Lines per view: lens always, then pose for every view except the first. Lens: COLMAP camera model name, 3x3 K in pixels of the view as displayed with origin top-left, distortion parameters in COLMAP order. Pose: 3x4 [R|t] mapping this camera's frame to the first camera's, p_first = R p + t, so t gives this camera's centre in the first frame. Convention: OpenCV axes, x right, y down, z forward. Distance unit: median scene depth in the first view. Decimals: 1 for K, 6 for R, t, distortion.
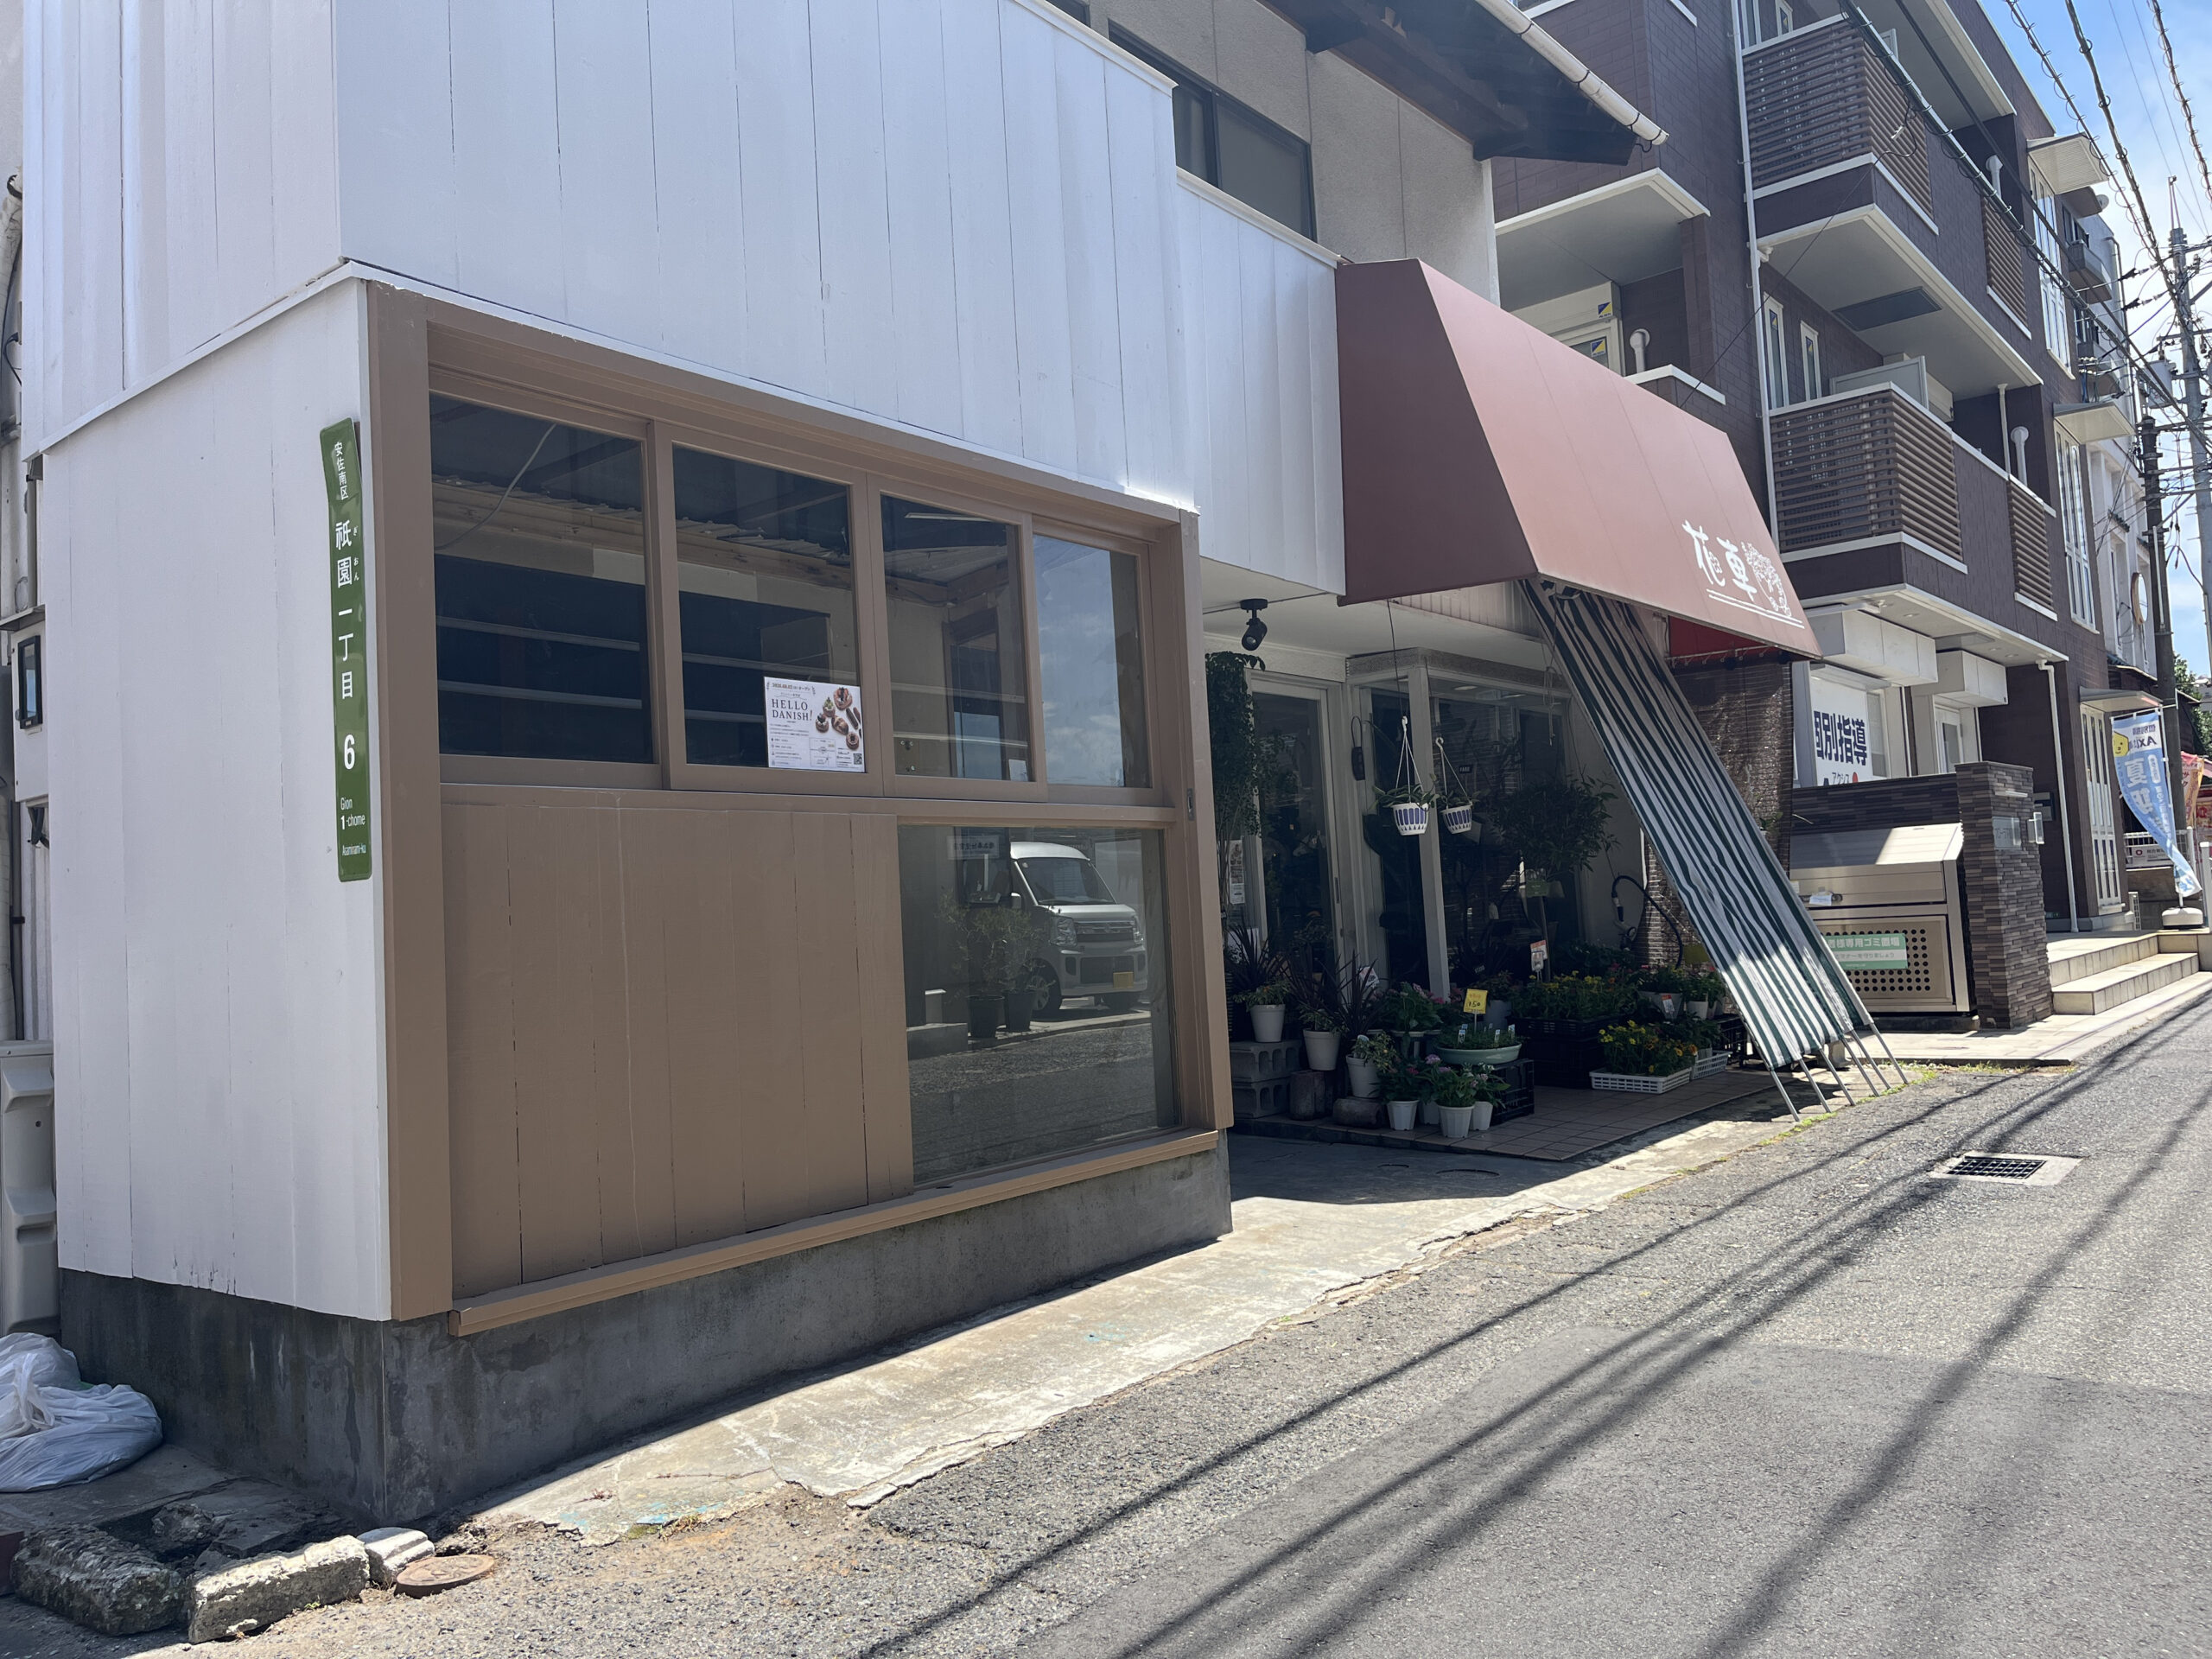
lens RADIAL K [[1679.5, 0, 1095.8], [0, 1679.5, 816.7], [0, 0, 1]] dist [0.055215, -0.065573]
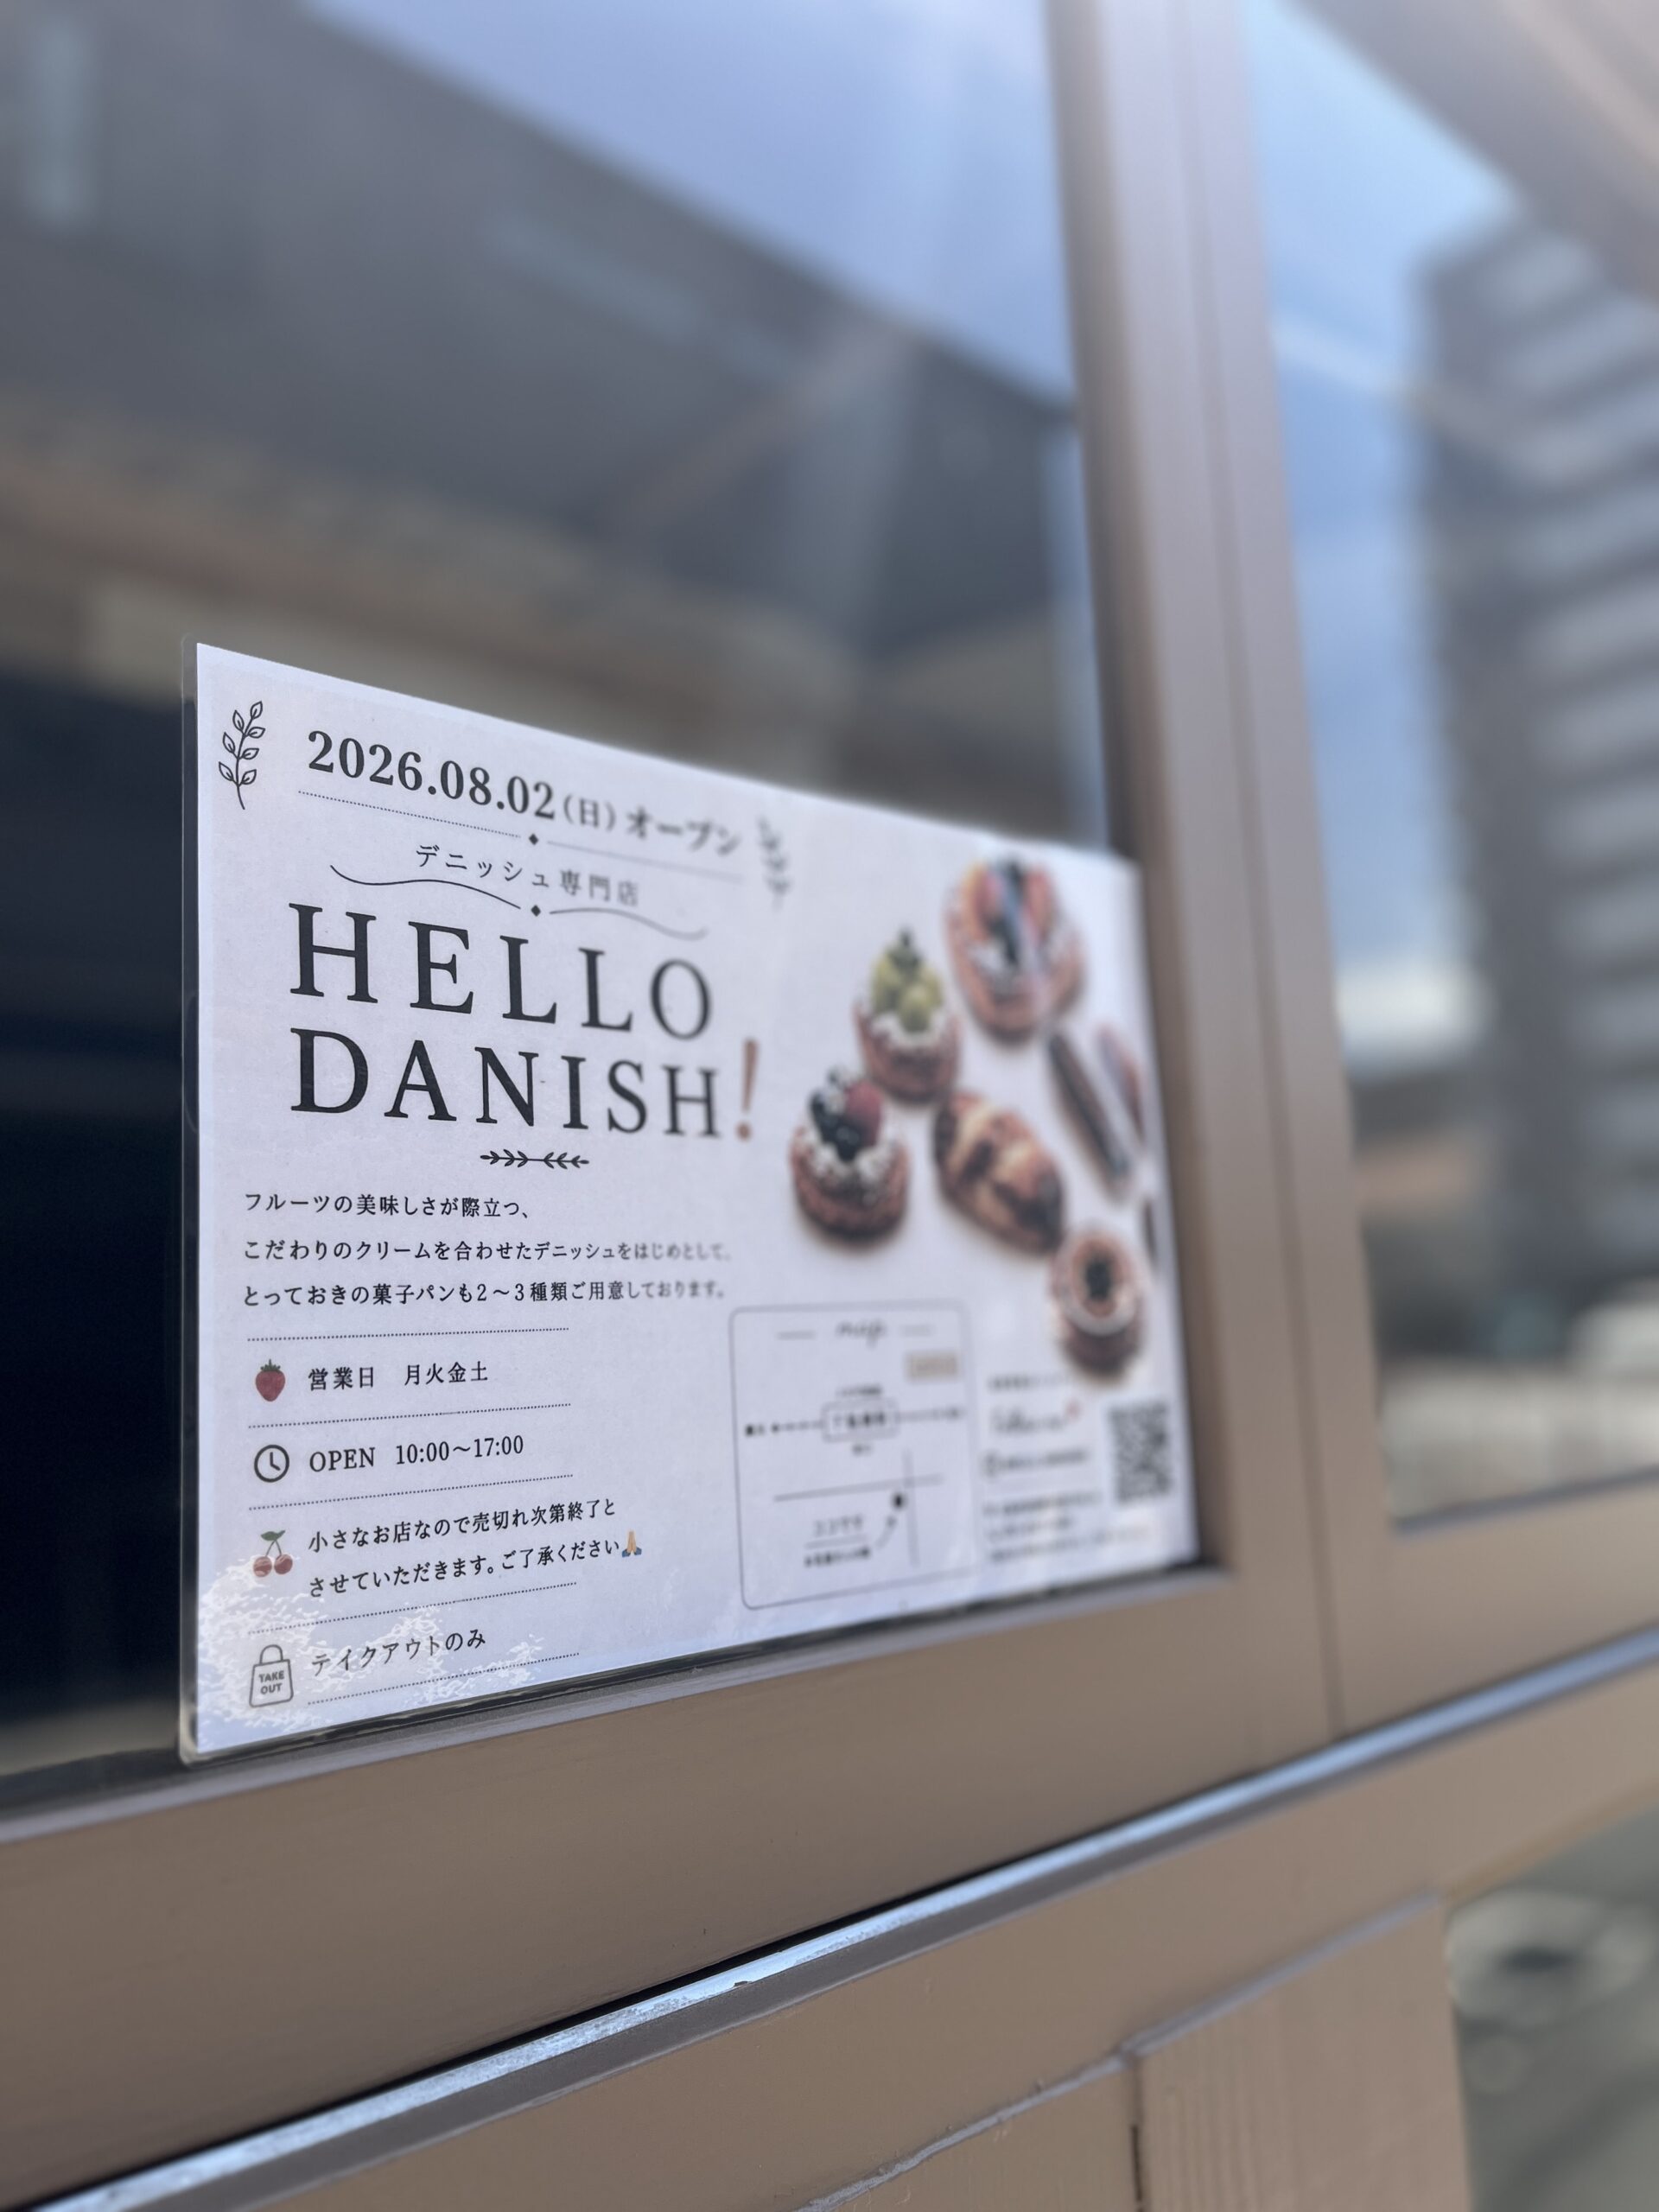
lens RADIAL K [[1679.5, 0, 827.0], [0, 1679.5, 1115.8], [0, 0, 1]] dist [0.055215, -0.065573]
pose [[0.987660, -0.019263, -0.155426, -0.145928], [0.009332, 0.997882, -0.064371, -0.051176], [0.156337, 0.062127, 0.985748, 0.884690]]
